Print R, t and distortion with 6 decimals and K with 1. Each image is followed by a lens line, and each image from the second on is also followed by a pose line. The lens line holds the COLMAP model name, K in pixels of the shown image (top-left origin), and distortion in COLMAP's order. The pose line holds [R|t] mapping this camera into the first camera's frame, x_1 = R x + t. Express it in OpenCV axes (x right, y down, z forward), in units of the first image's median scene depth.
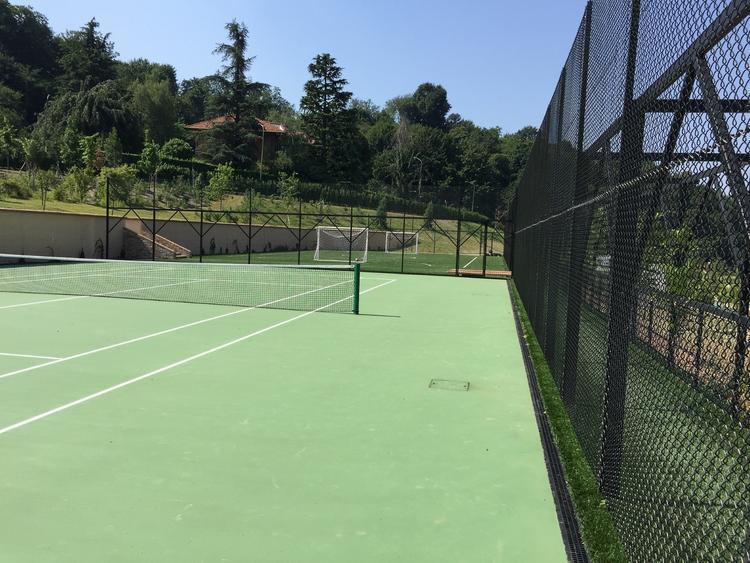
lens RADIAL K [[629.6, 0, 375.0], [0, 629.6, 281.5], [0, 0, 1]] dist [-0.006376, -0.008957]
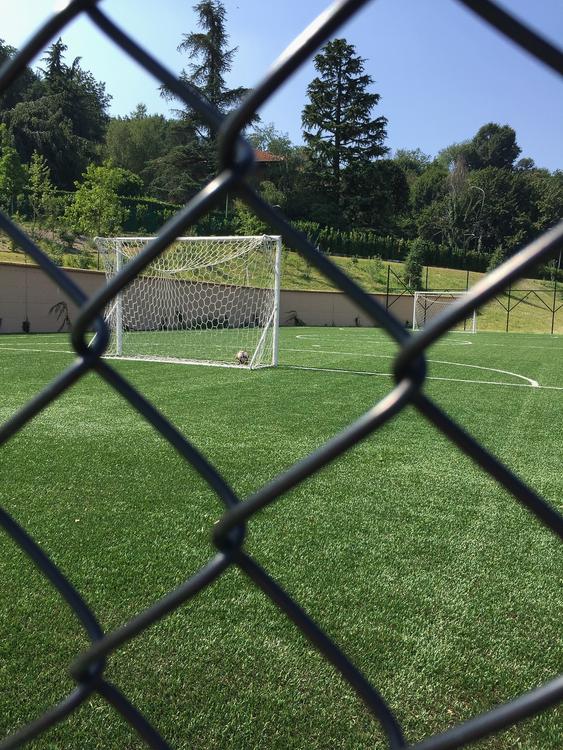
lens RADIAL K [[629.6, 0, 281.5], [0, 629.6, 375.0], [0, 0, 1]] dist [-0.006376, -0.008957]
pose [[0.973752, 0.016925, -0.226982, 0.020593], [-0.011669, 0.999632, 0.024476, -0.014129], [0.227313, -0.021185, 0.973591, 0.313187]]
